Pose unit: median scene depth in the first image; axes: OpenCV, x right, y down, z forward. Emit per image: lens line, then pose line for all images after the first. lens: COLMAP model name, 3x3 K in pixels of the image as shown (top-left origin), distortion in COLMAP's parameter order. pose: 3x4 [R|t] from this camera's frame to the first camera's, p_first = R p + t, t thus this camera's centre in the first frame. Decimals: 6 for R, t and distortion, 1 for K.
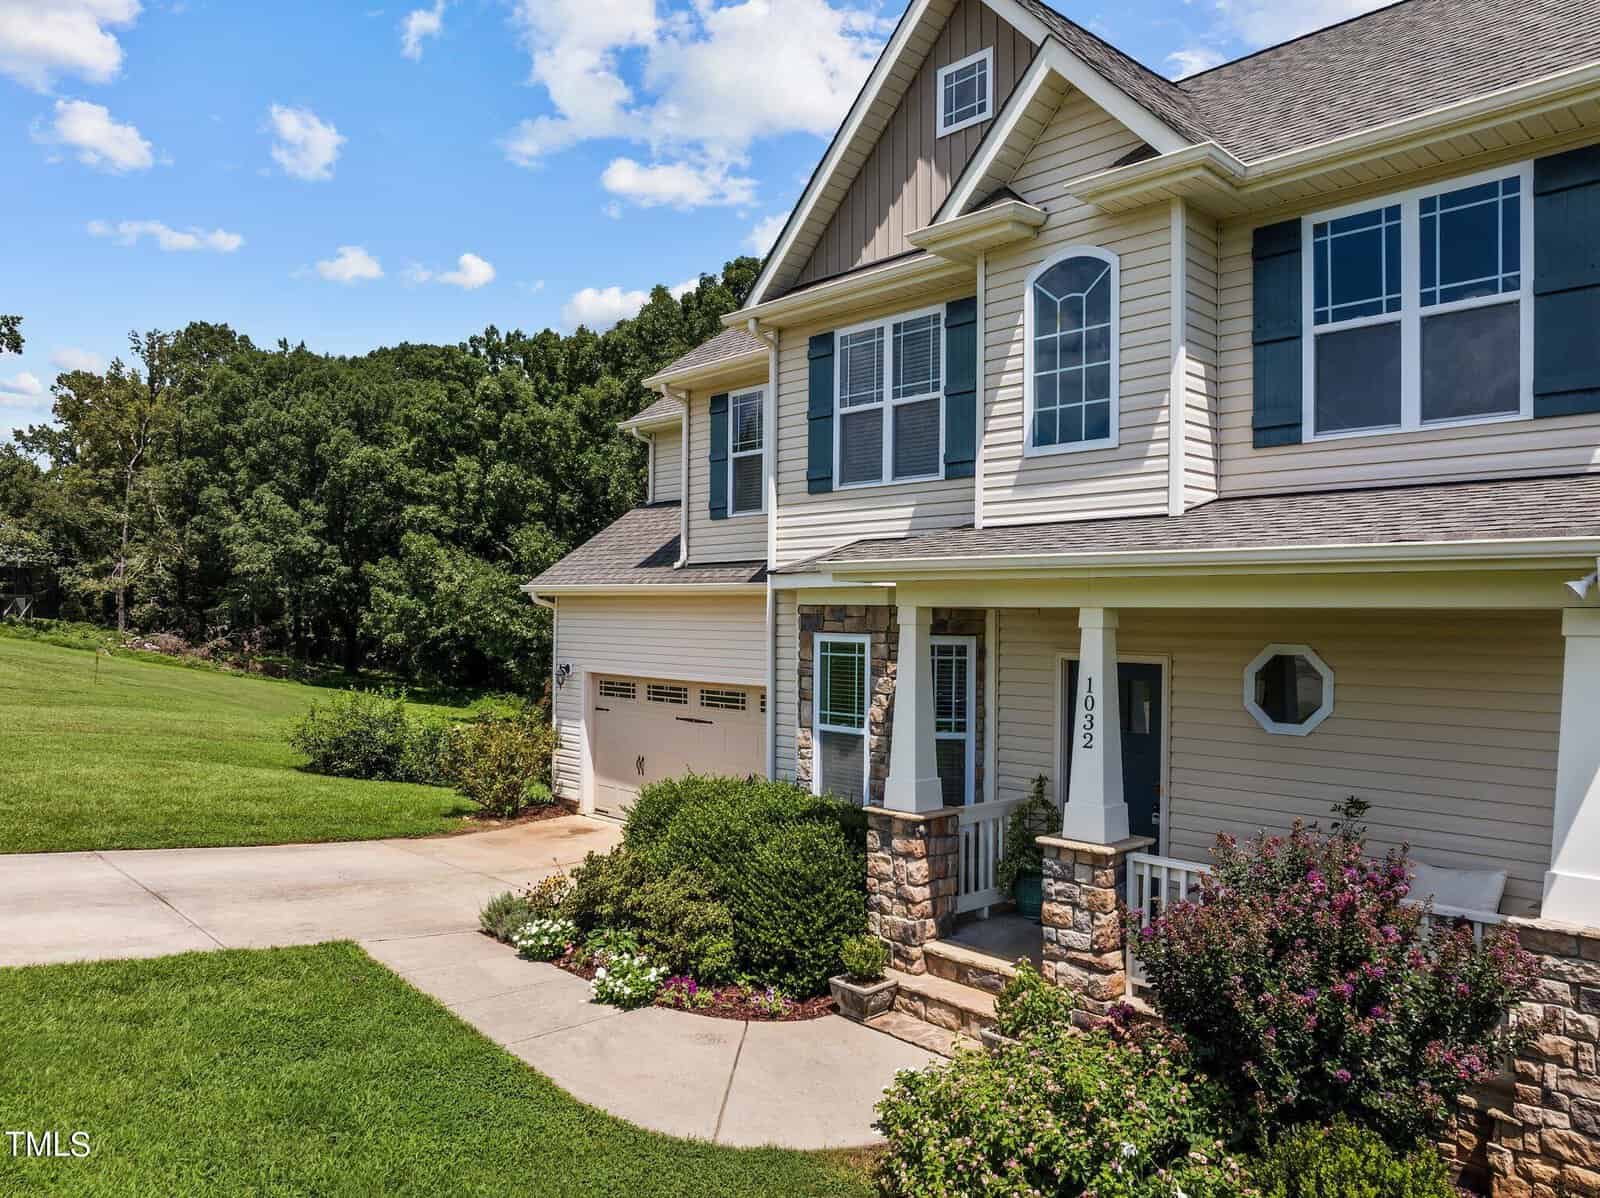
lens RADIAL K [[1113.9, 0, 829.5], [0, 1113.9, 629.2], [0, 0, 1]] dist [-0.040069, 0.005169]
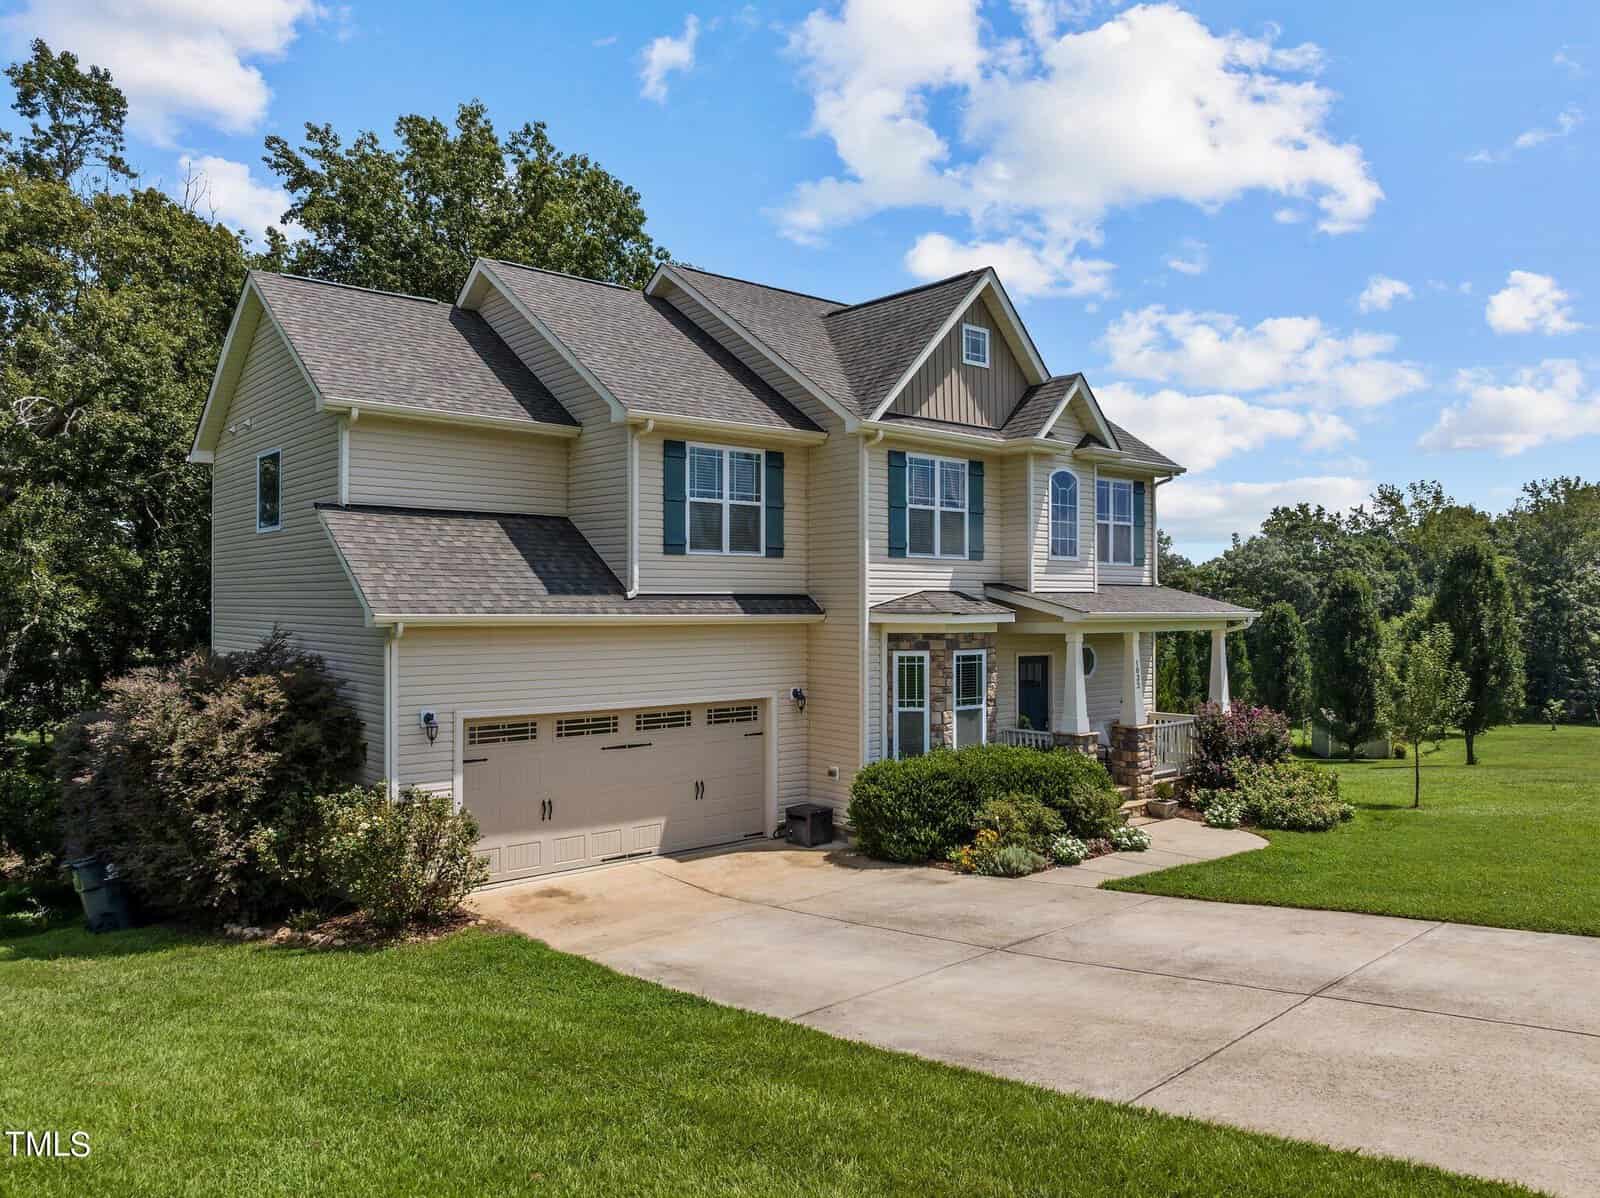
lens RADIAL K [[1113.9, 0, 798.1], [0, 1113.9, 604.9], [0, 0, 1]] dist [-0.040069, 0.005169]
pose [[0.074027, -0.009530, 0.997211, -1.720056], [0.013157, 0.999877, 0.008579, -0.083427], [-0.997169, 0.012486, 0.074143, 1.166950]]
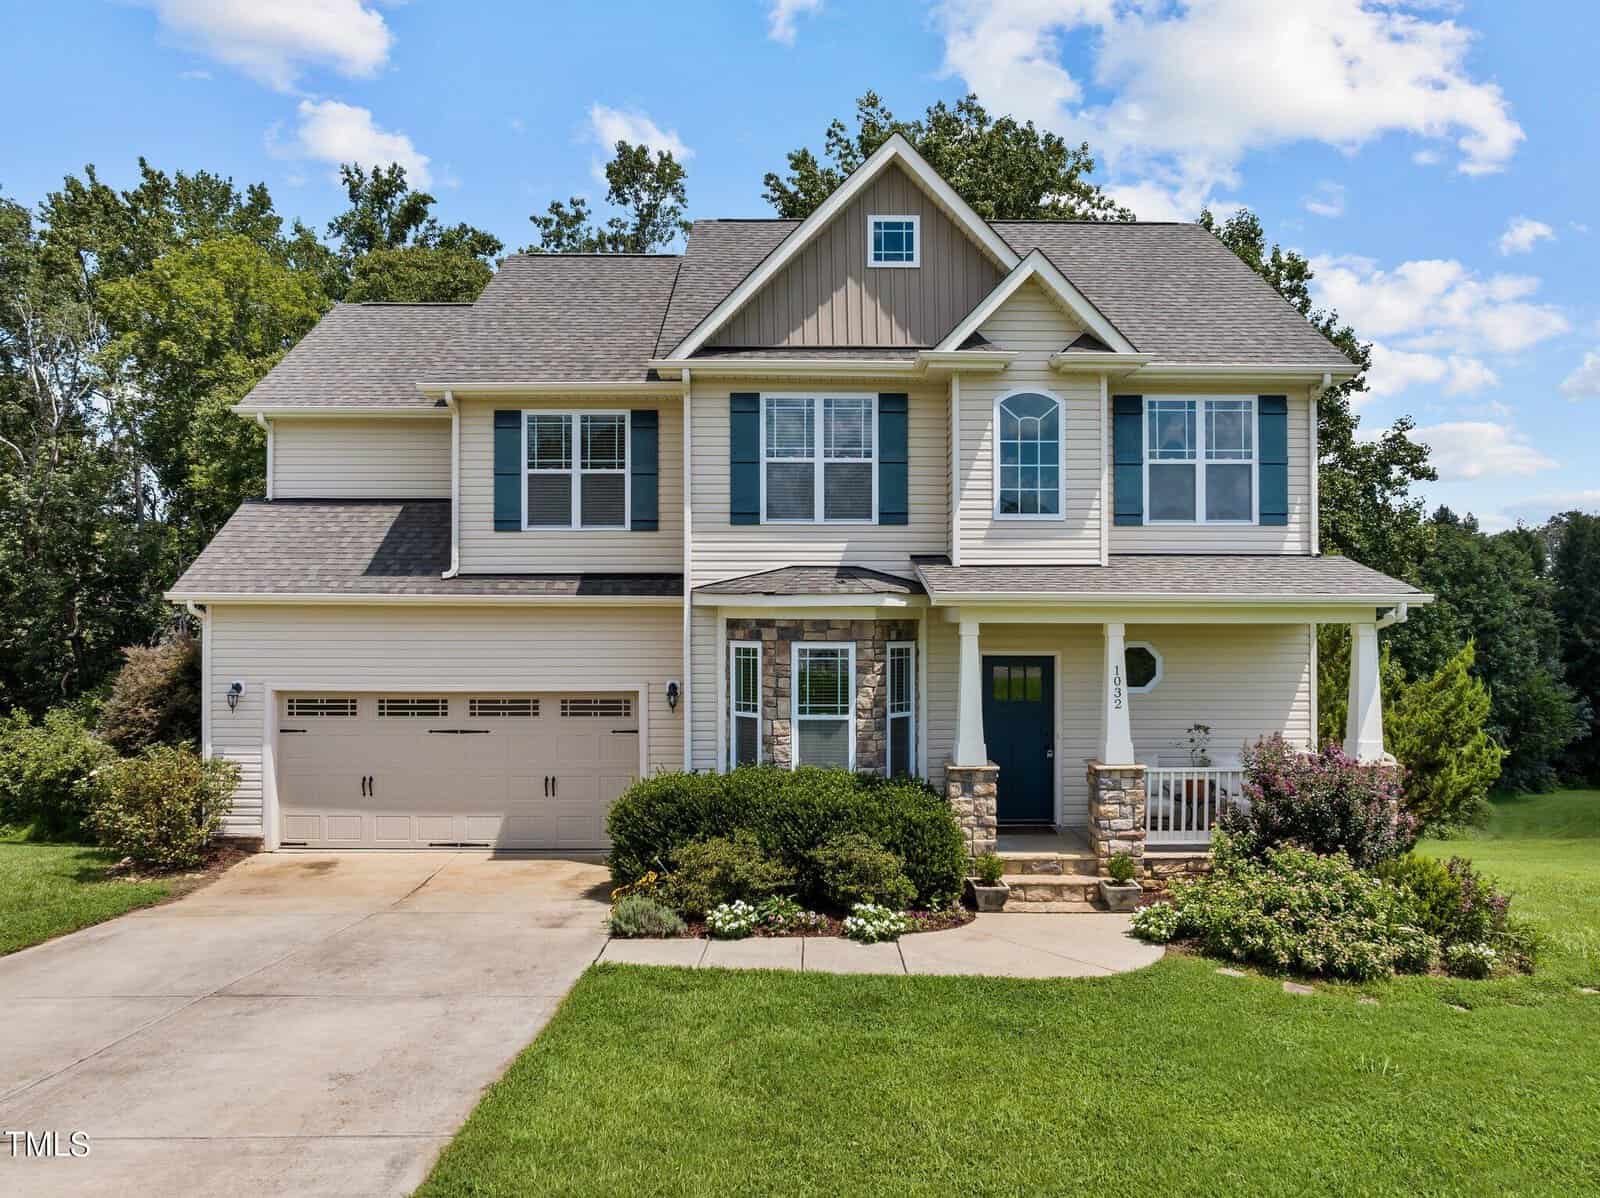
lens RADIAL K [[1113.9, 0, 806.6], [0, 1113.9, 599.4], [0, 0, 1]] dist [-0.040069, 0.005169]
pose [[0.689749, -0.005004, 0.724031, -0.949481], [0.014089, 0.999880, -0.006511, -0.037548], [-0.723911, 0.014692, 0.689737, 0.141745]]
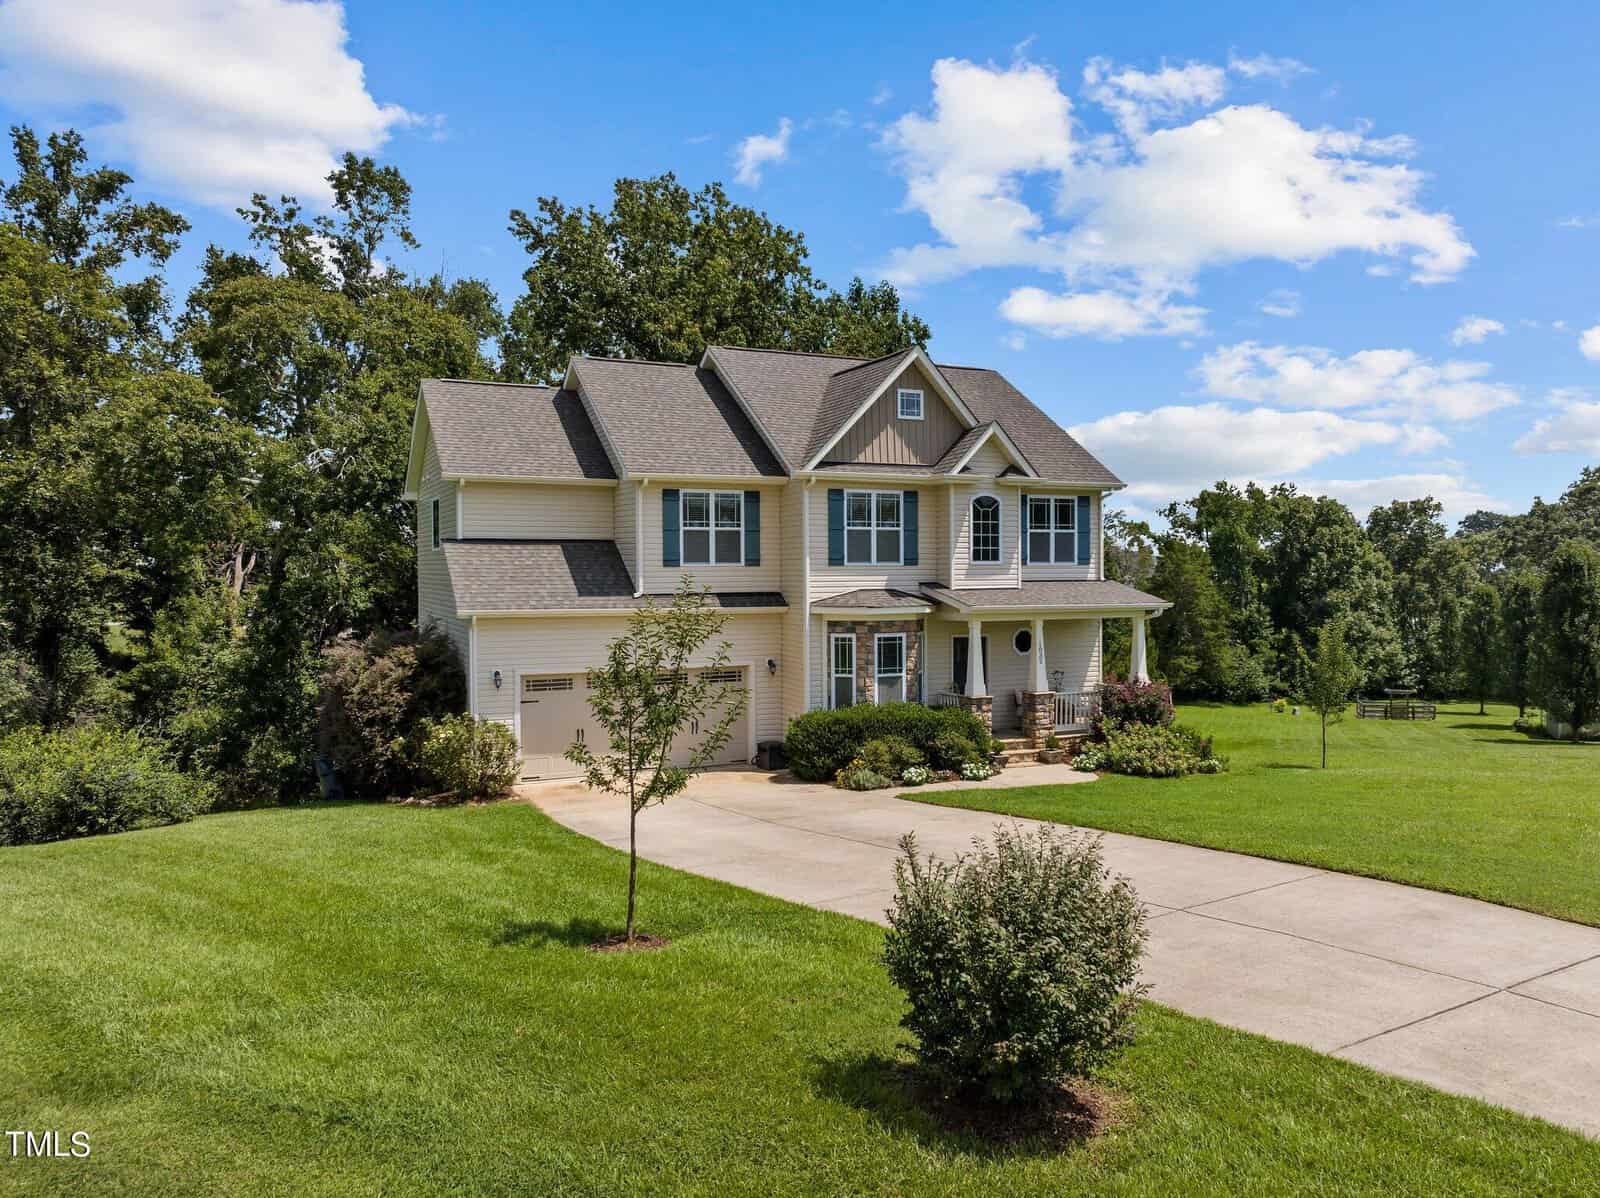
lens RADIAL K [[1113.9, 0, 800.4], [0, 1113.9, 603.5], [0, 0, 1]] dist [-0.040069, 0.005169]
pose [[0.333101, -0.037451, 0.942147, -2.259016], [0.019506, 0.999271, 0.032826, -0.138753], [-0.942689, 0.007443, 0.333588, 0.426409]]
